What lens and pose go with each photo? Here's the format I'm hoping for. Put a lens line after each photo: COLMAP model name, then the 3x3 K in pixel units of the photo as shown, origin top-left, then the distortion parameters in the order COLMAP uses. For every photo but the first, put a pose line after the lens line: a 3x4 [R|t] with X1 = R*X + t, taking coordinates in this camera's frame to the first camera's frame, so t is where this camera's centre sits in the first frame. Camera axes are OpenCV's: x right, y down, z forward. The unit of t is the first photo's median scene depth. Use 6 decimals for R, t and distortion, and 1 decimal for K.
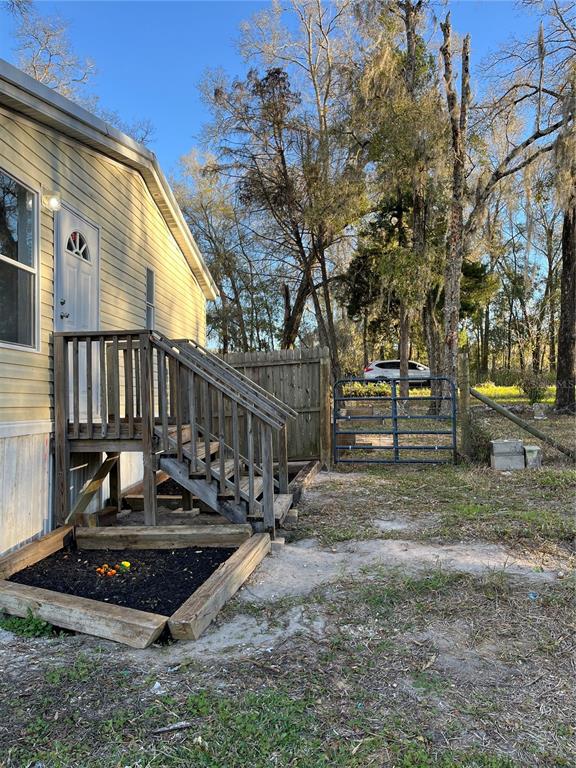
lens RADIAL K [[579.2, 0, 288.0], [0, 579.2, 384.0], [0, 0, 1]] dist [0.074378, -0.108213]
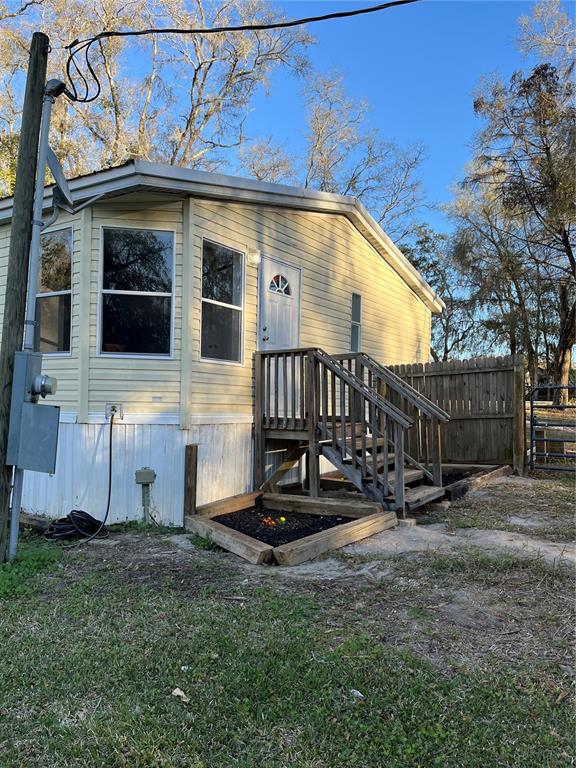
lens RADIAL K [[579.2, 0, 288.0], [0, 579.2, 384.0], [0, 0, 1]] dist [0.074378, -0.108213]
pose [[0.874776, 0.004158, -0.484510, 0.337107], [-0.009611, 0.999915, -0.008771, 0.000877], [0.484433, 0.012330, 0.874741, -0.168213]]
